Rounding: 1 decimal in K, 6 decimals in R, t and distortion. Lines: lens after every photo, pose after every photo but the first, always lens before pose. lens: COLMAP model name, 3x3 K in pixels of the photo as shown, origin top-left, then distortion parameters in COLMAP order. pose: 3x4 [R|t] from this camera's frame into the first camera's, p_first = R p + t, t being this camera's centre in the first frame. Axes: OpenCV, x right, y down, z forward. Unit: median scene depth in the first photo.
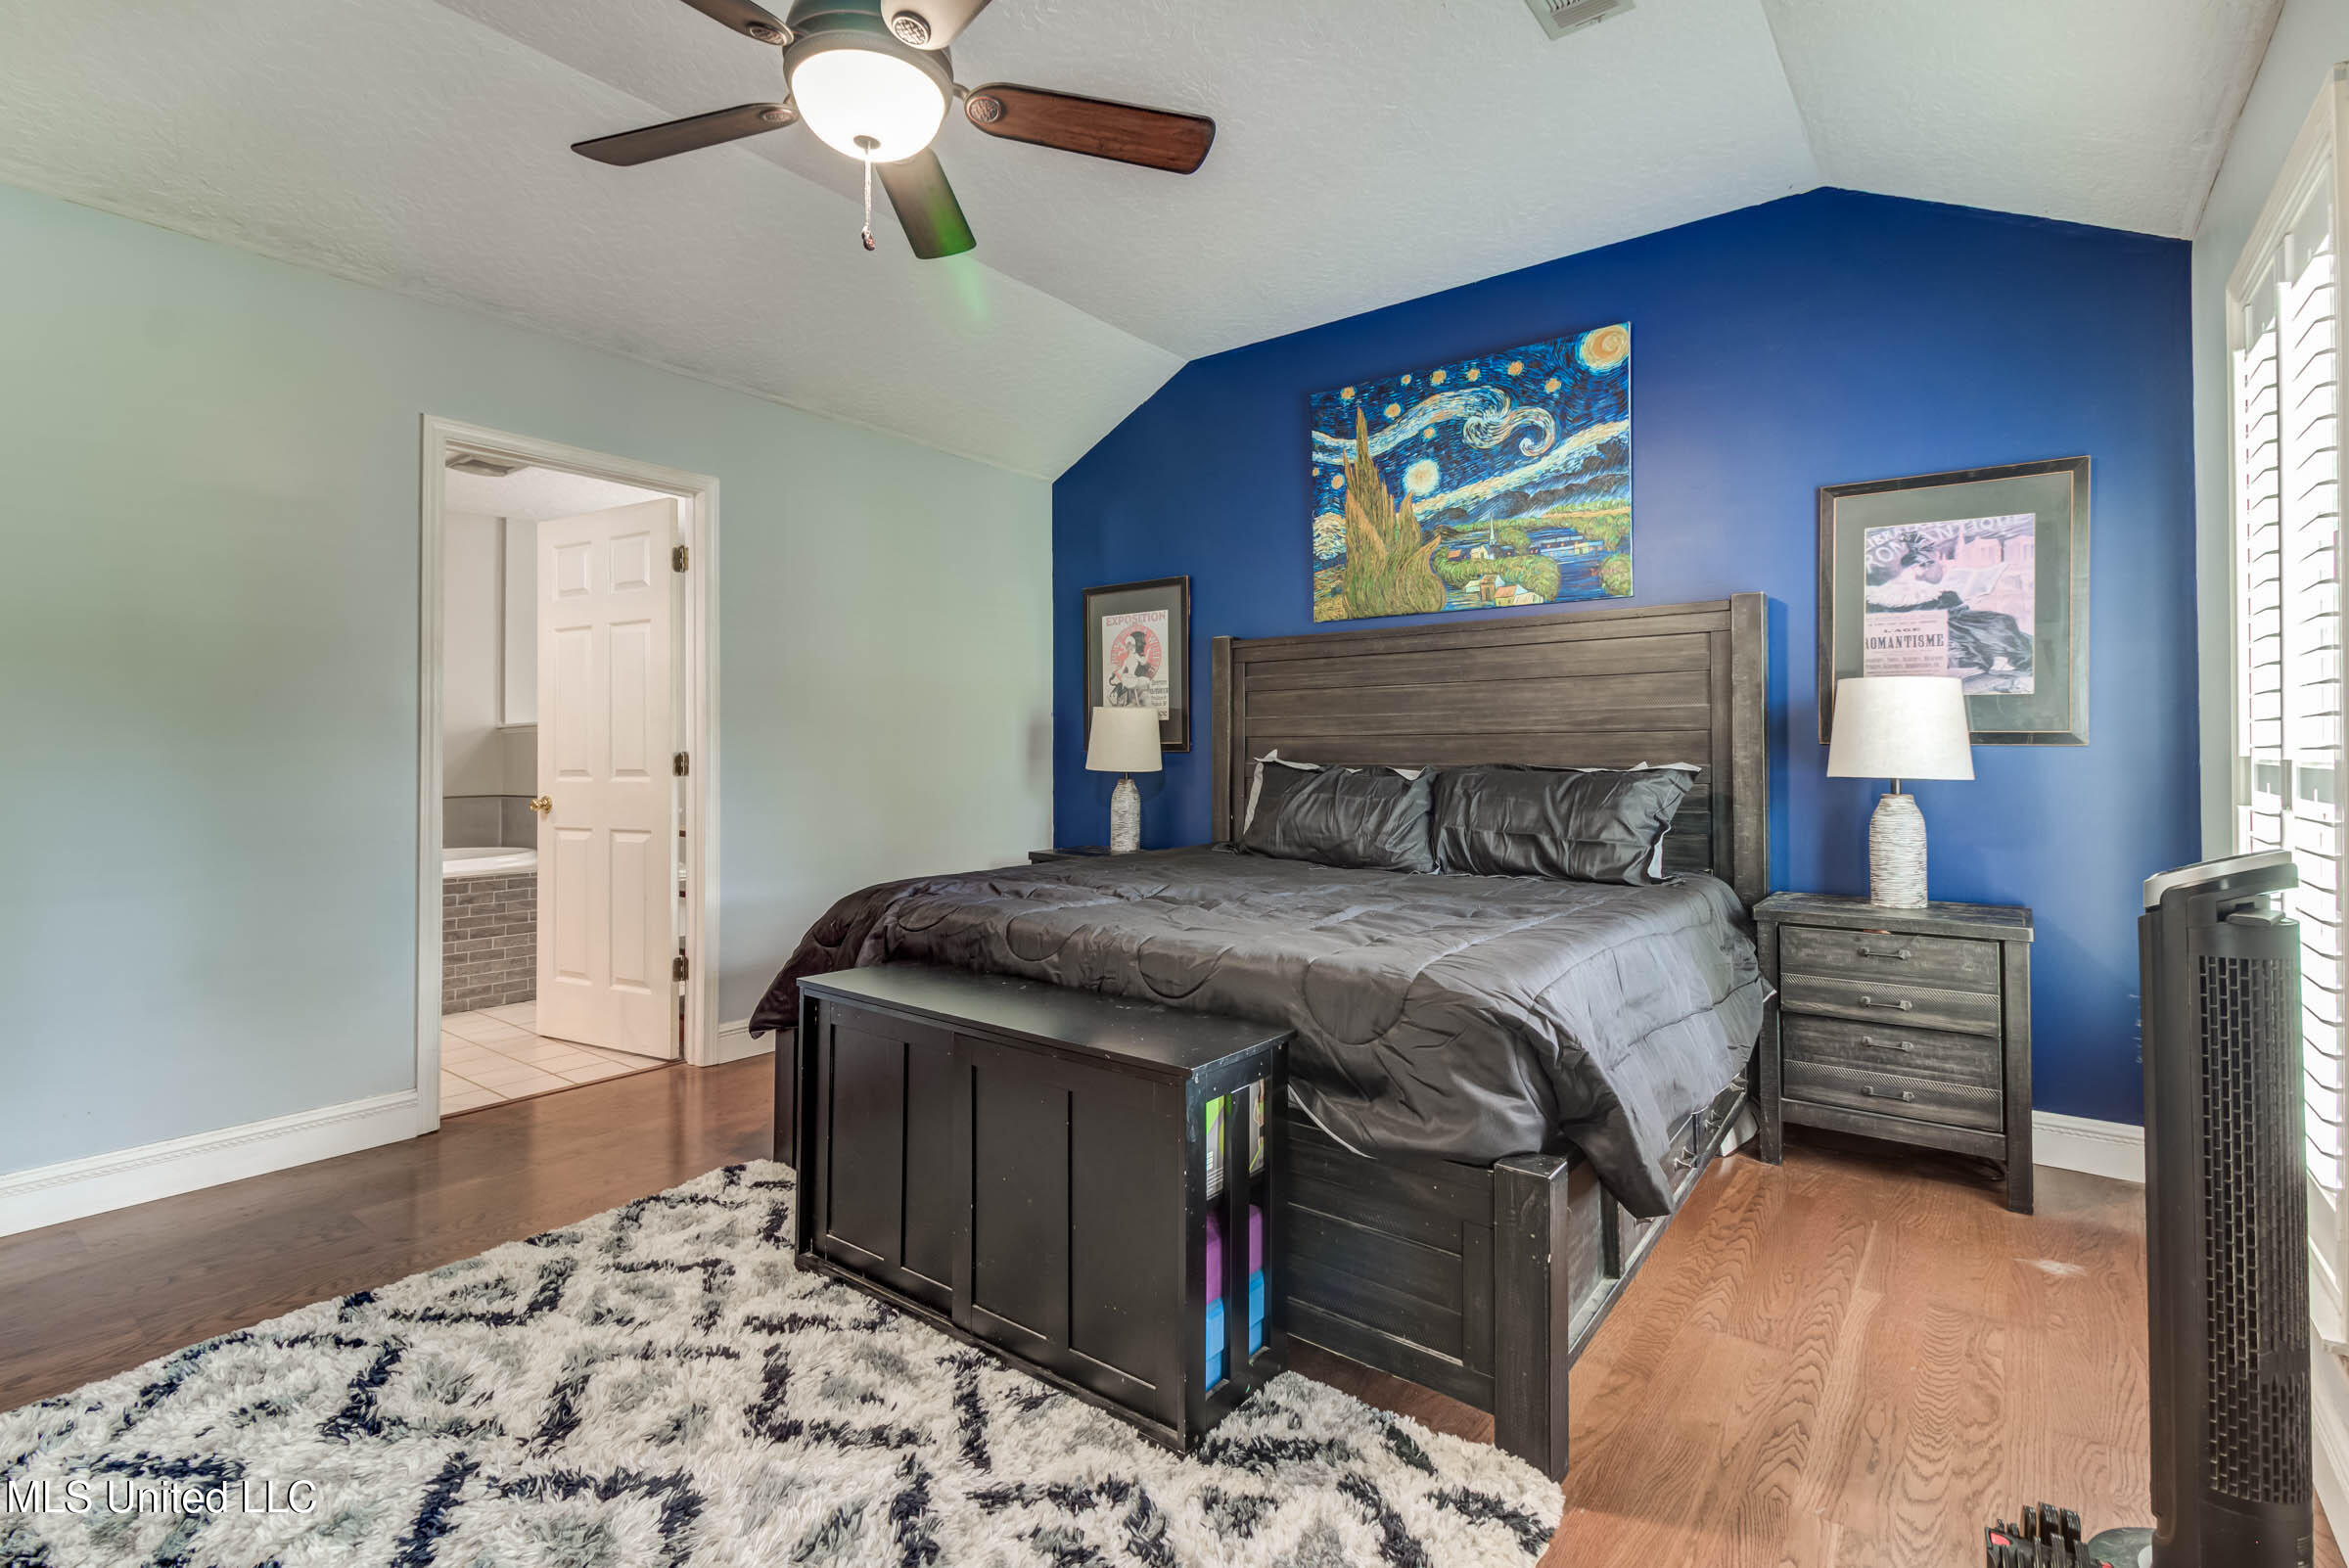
lens RADIAL K [[1075.5, 0, 1144.2], [0, 1075.5, 744.3], [0, 0, 1]] dist [0.013645, -0.012742]
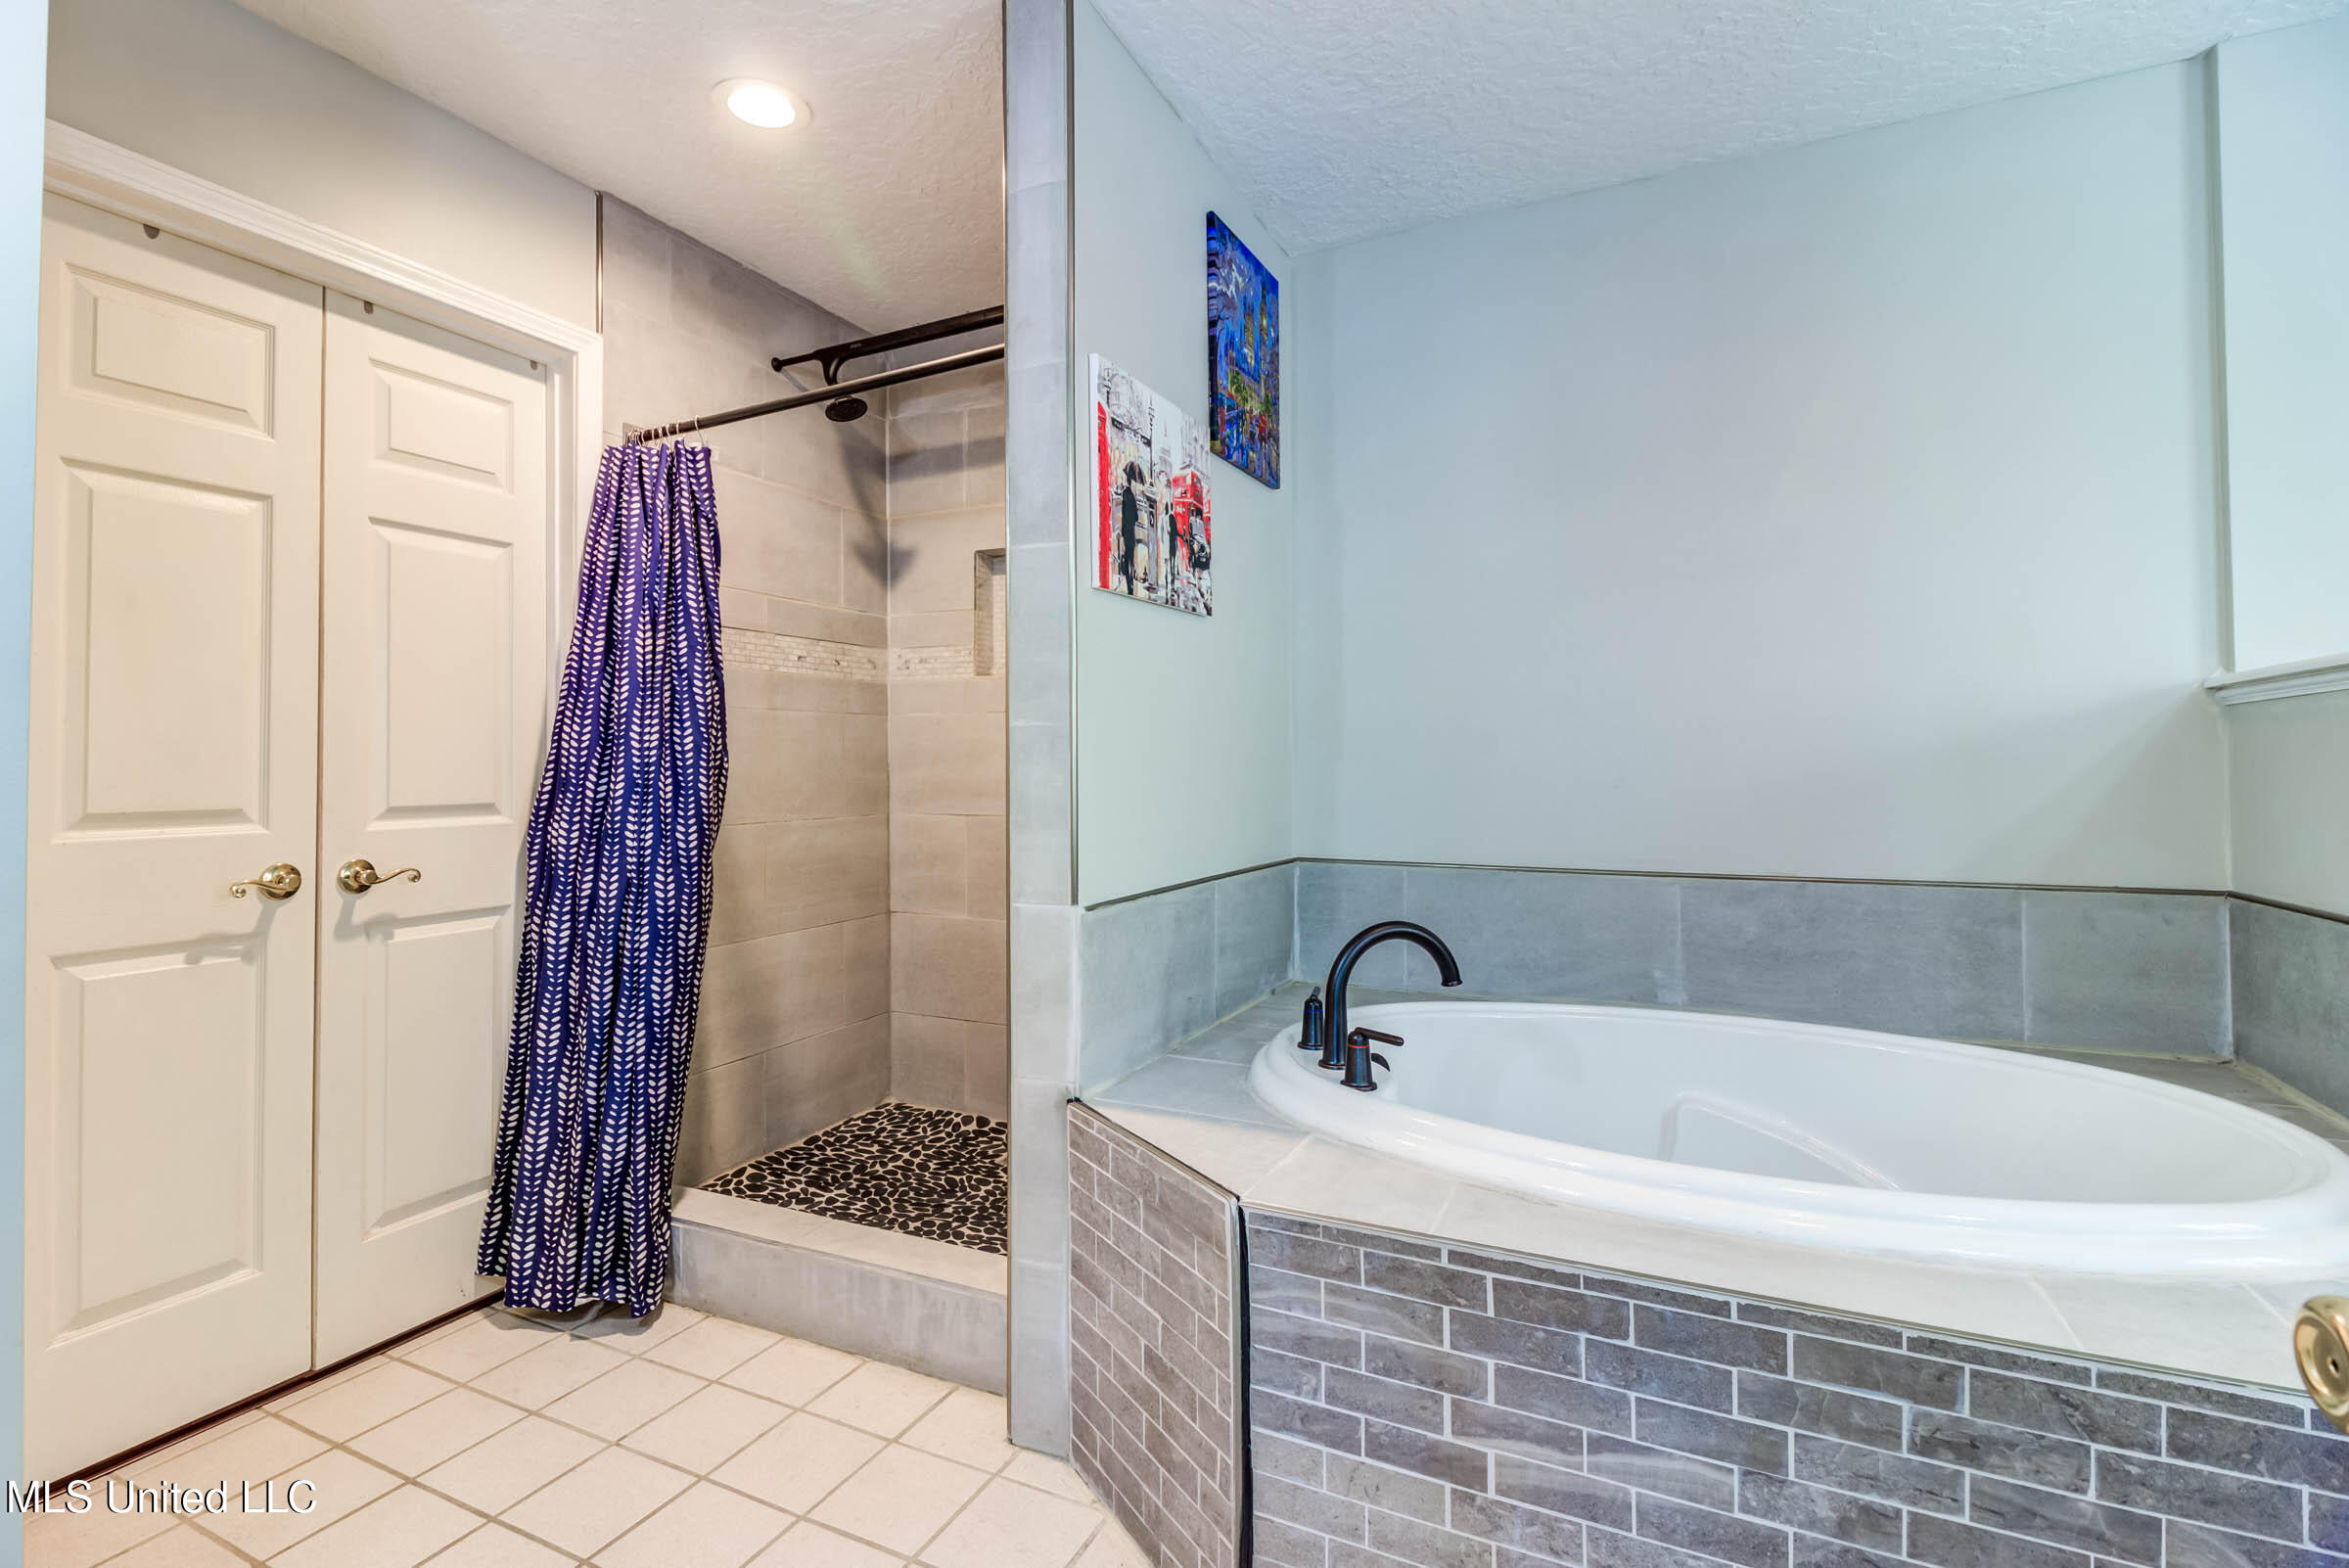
lens RADIAL K [[1075.5, 0, 1144.2], [0, 1075.5, 744.3], [0, 0, 1]] dist [0.013645, -0.012742]
pose [[0.202832, -0.016722, -0.979071, -0.431742], [0.014123, 0.999800, -0.014150, 0.003453], [0.979112, -0.010957, 0.203028, 0.772769]]
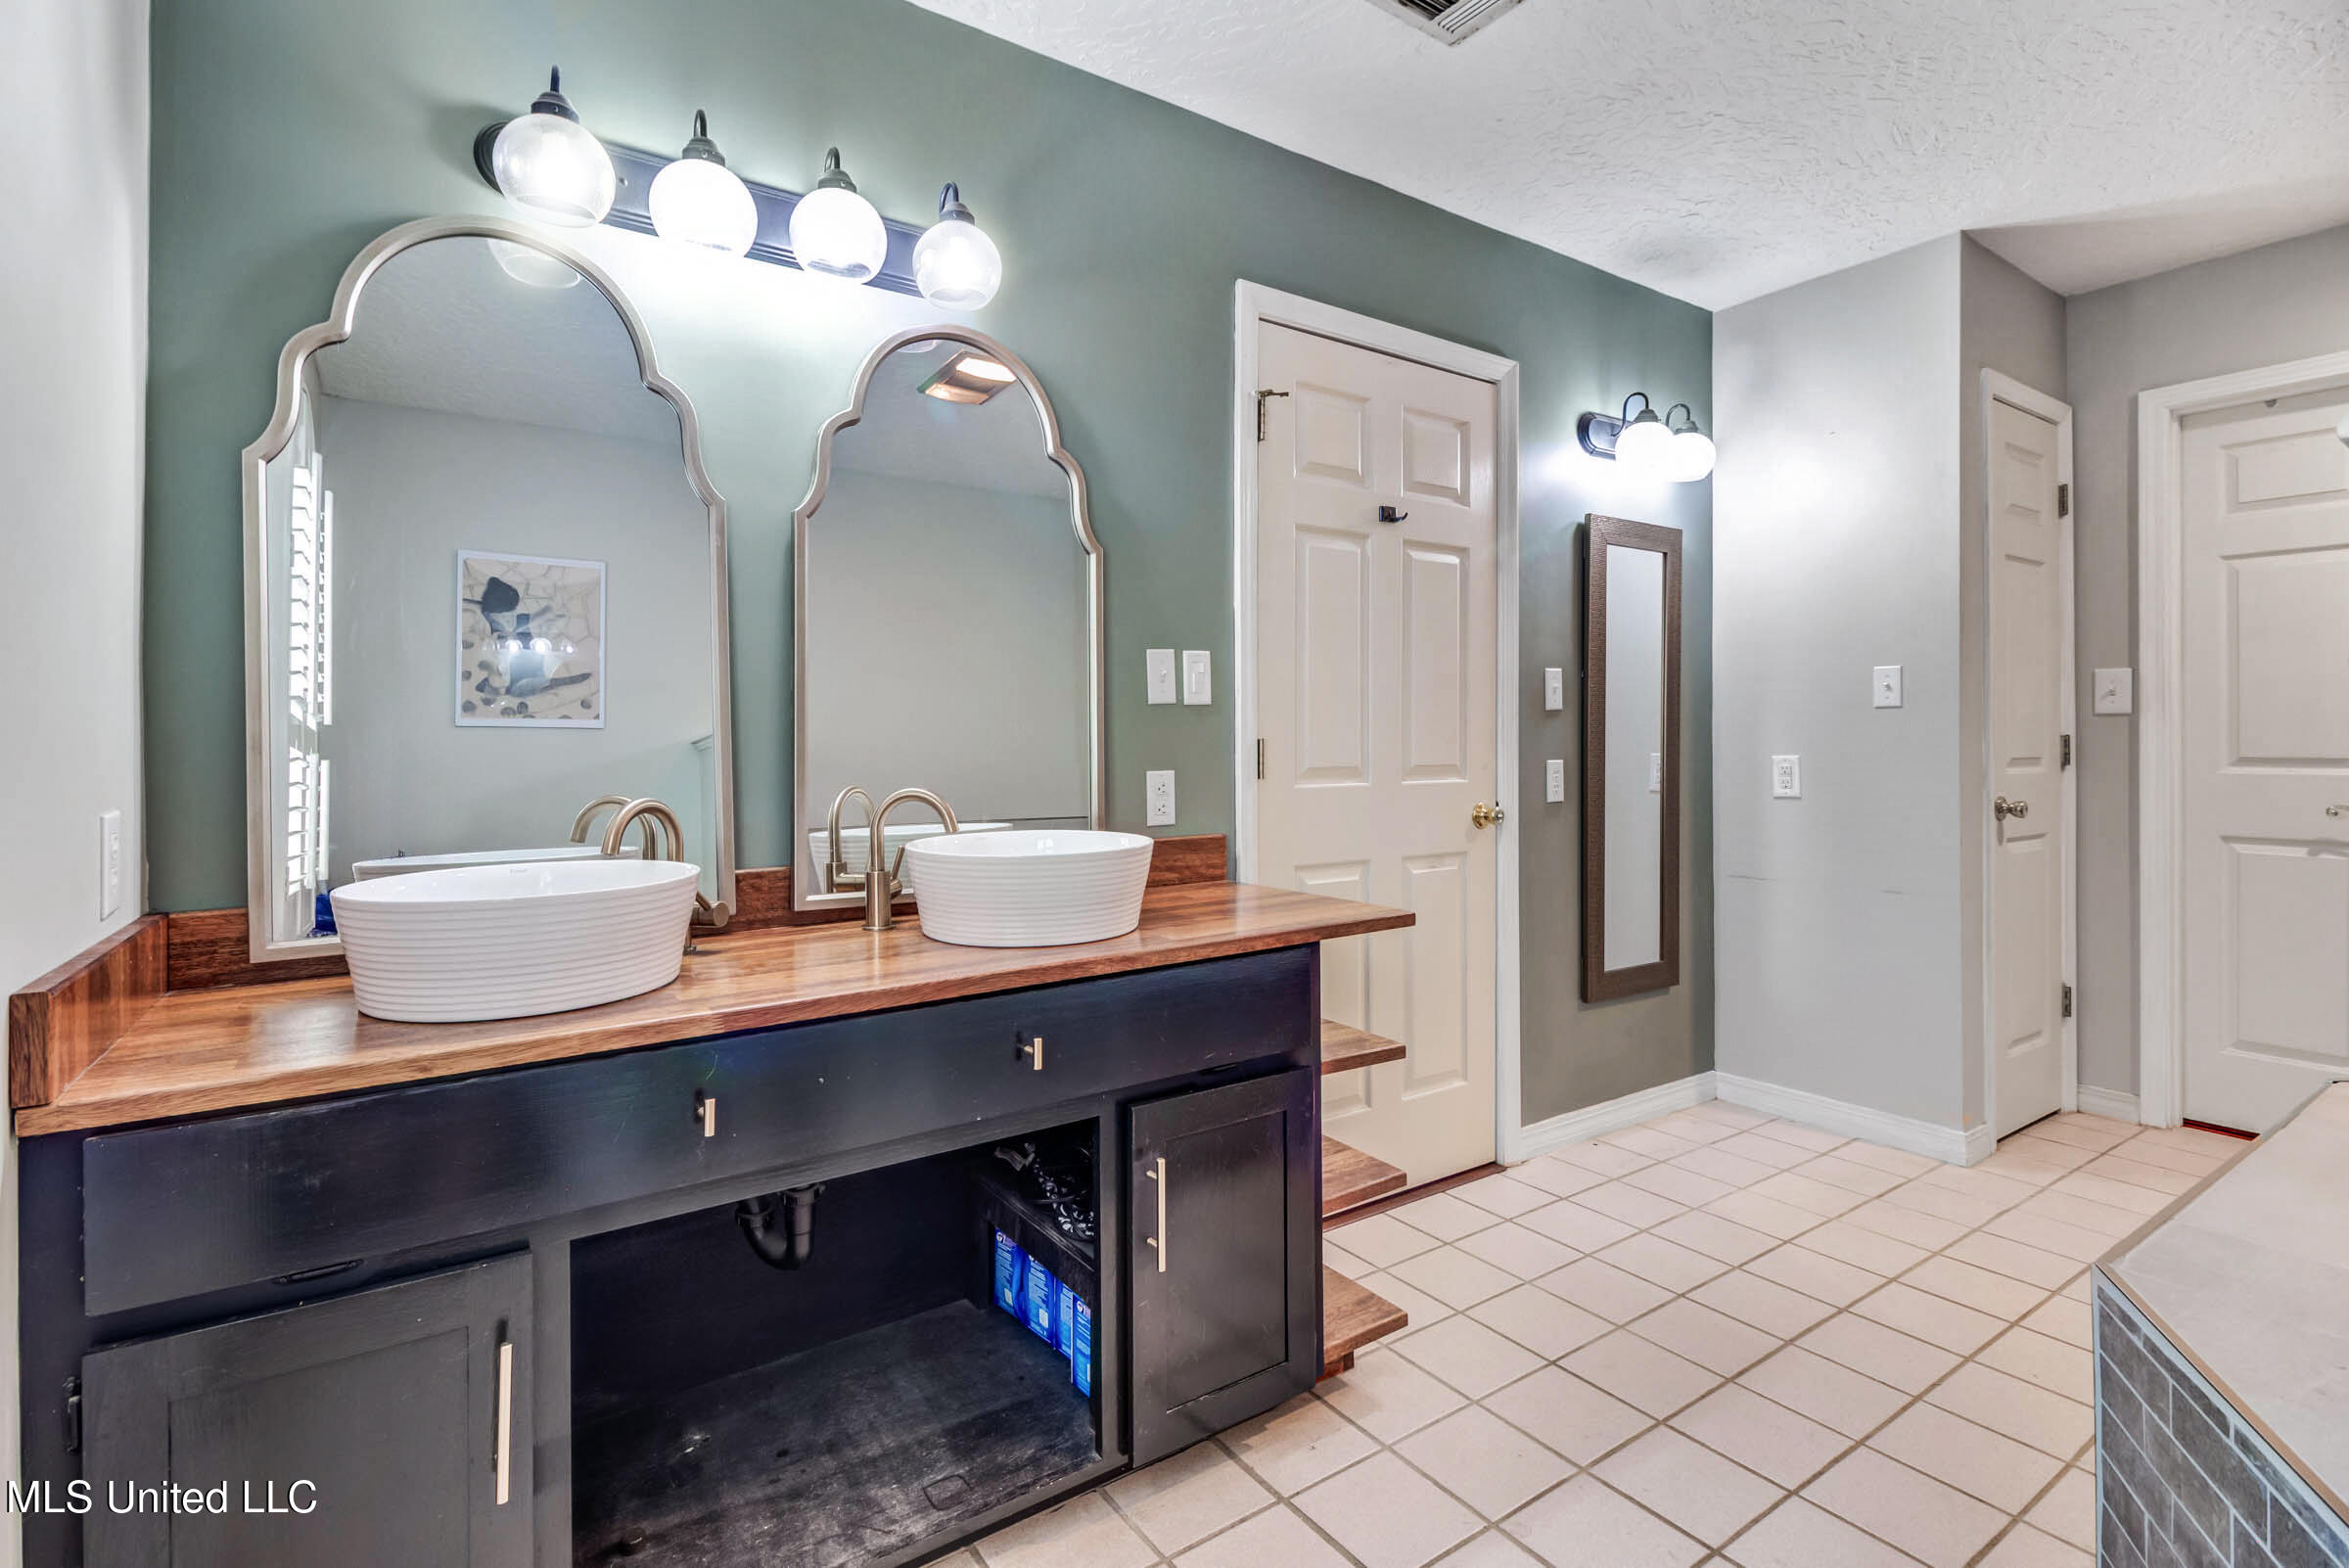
lens RADIAL K [[1075.5, 0, 1144.2], [0, 1075.5, 744.3], [0, 0, 1]] dist [0.013645, -0.012742]
pose [[-0.956186, 0.001616, 0.292756, -0.429248], [-0.001585, 0.999942, -0.010696, 0.018708], [-0.292756, -0.010692, -0.956127, 1.358872]]
